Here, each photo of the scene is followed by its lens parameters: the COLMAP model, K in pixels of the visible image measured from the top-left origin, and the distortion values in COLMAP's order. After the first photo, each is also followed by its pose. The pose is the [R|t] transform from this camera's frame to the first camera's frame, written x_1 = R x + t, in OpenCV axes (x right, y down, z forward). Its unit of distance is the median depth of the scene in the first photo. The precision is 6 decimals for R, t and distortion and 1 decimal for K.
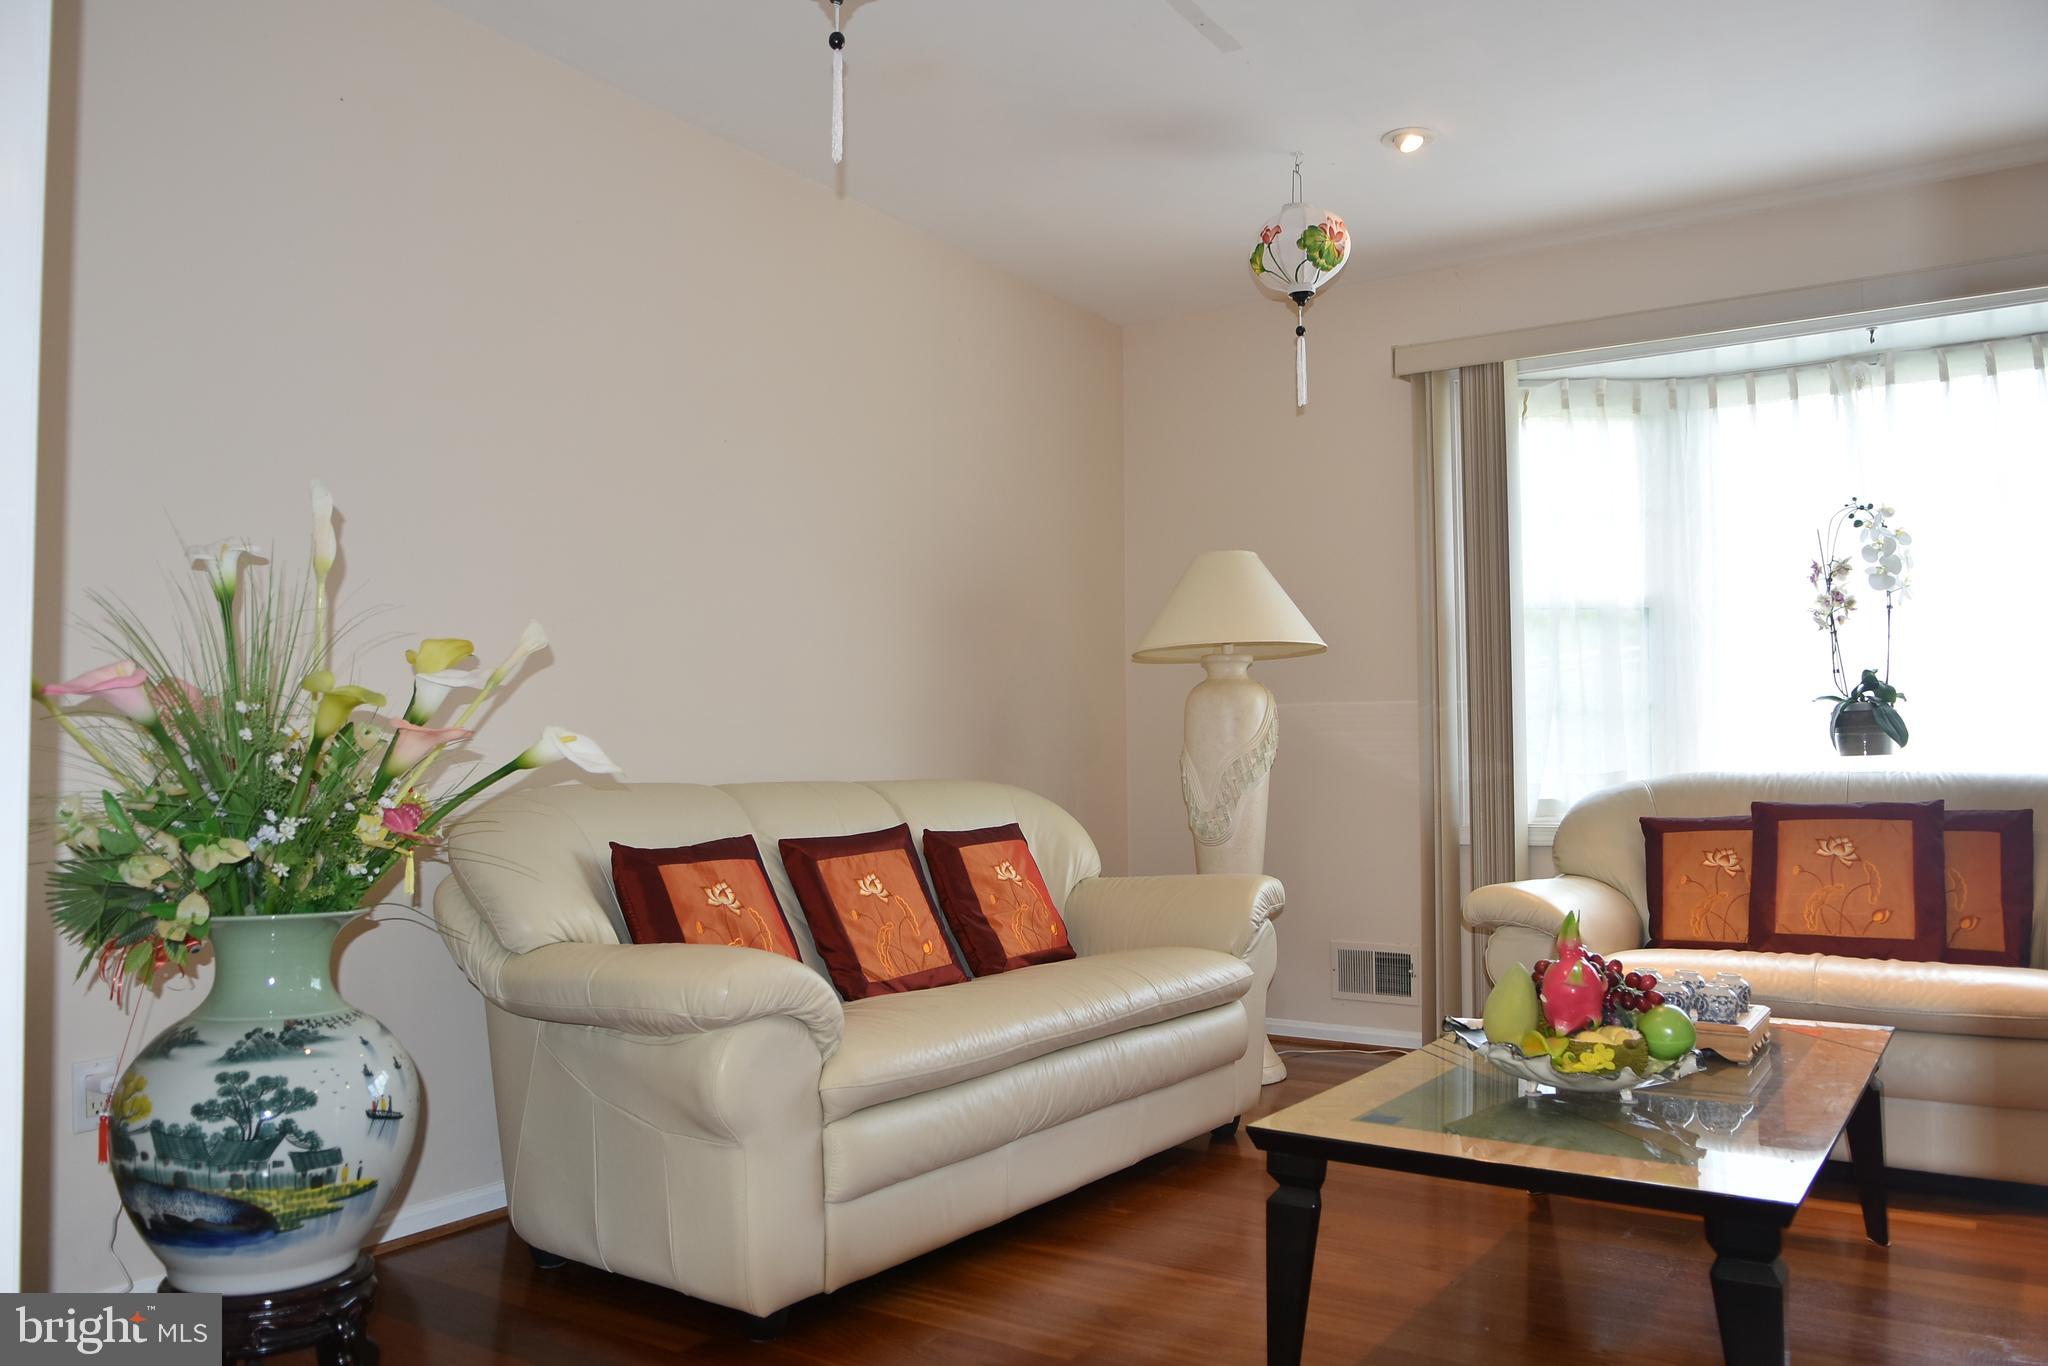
lens RADIAL K [[1509.6, 0, 1038.9], [0, 1509.6, 693.4], [0, 0, 1]] dist [-0.012861, -0.014643]
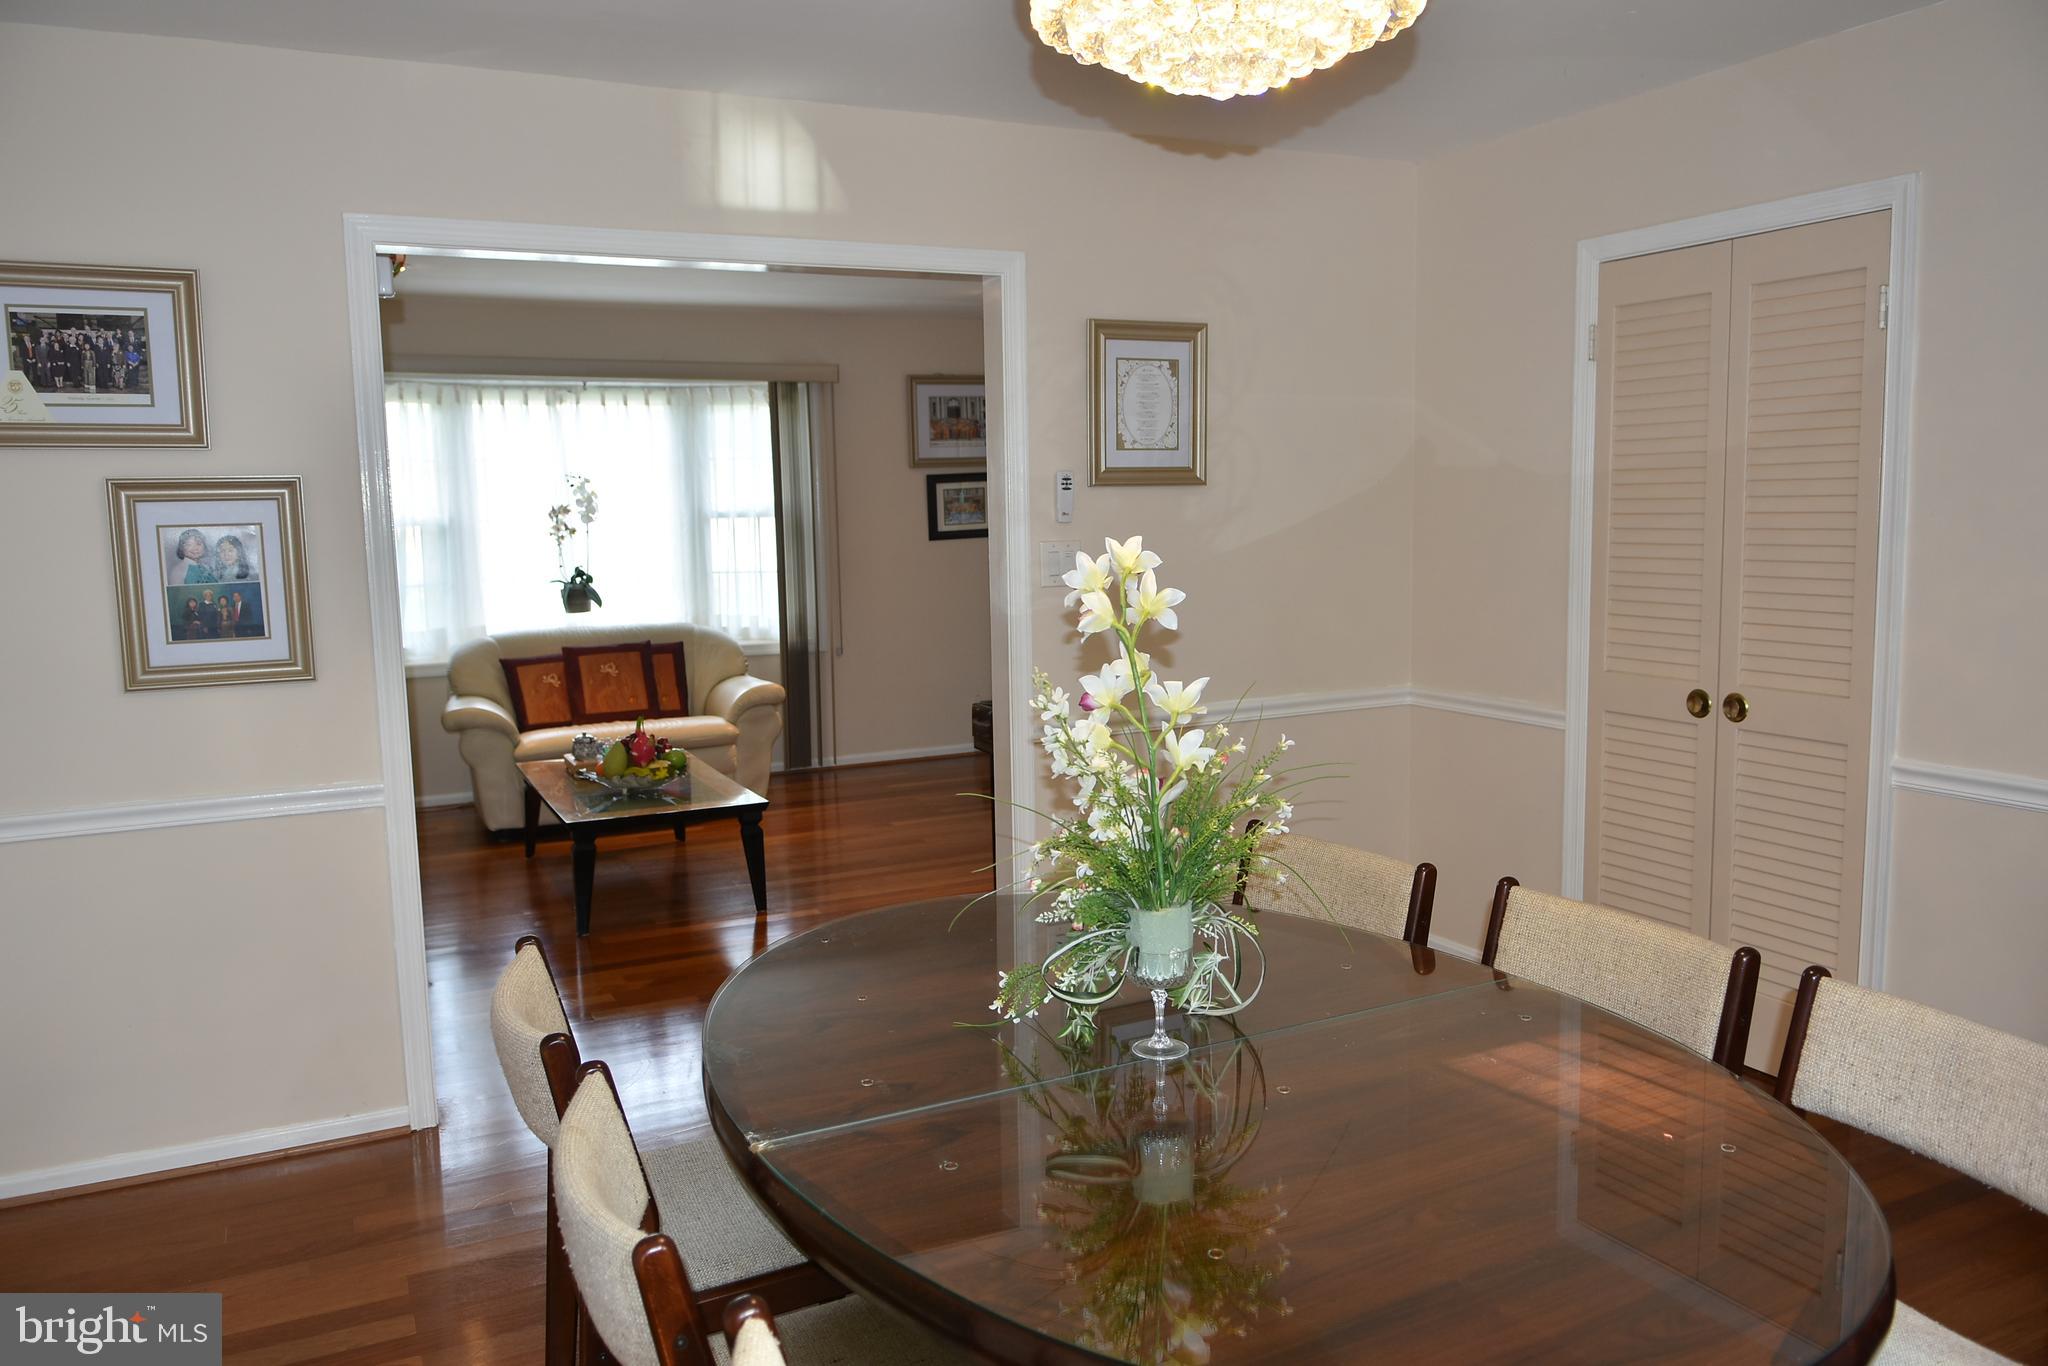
lens RADIAL K [[1509.6, 0, 1033.0], [0, 1509.6, 693.6], [0, 0, 1]] dist [-0.012861, -0.014643]
pose [[0.503823, -0.113976, 0.856255, -0.848241], [-0.022271, 0.989213, 0.144778, -0.156102], [-0.863520, -0.092012, 0.495850, -0.453447]]
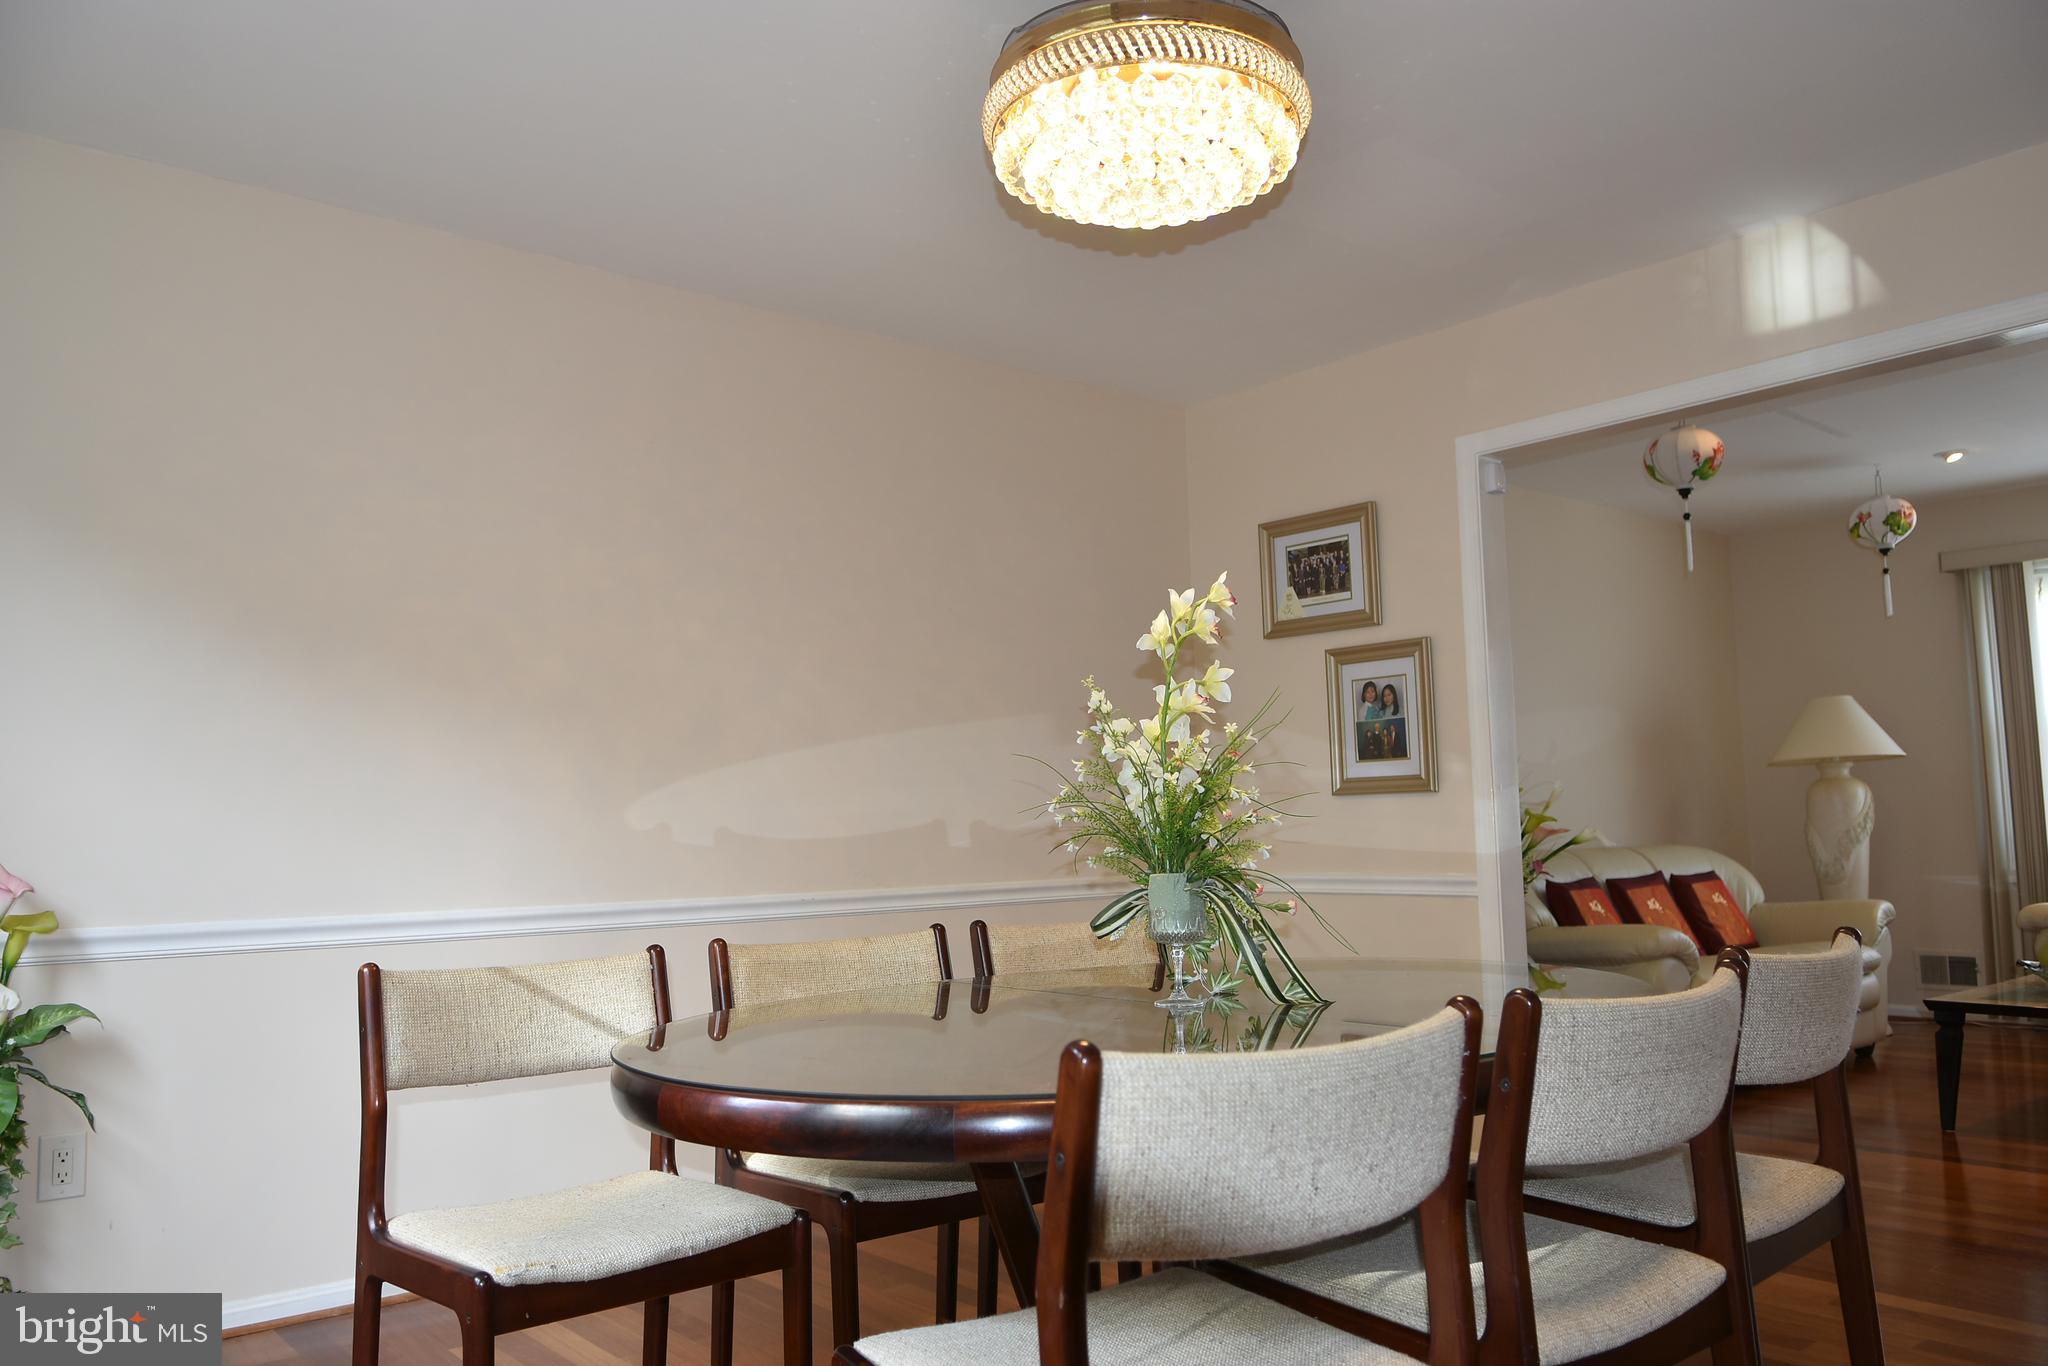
lens RADIAL K [[1509.6, 0, 1031.3], [0, 1509.6, 692.3], [0, 0, 1]] dist [-0.012861, -0.014643]
pose [[0.958790, -0.043156, -0.280820, -0.270759], [0.030772, 0.998356, -0.048364, -0.055855], [0.282445, 0.037729, 0.958541, -0.845582]]
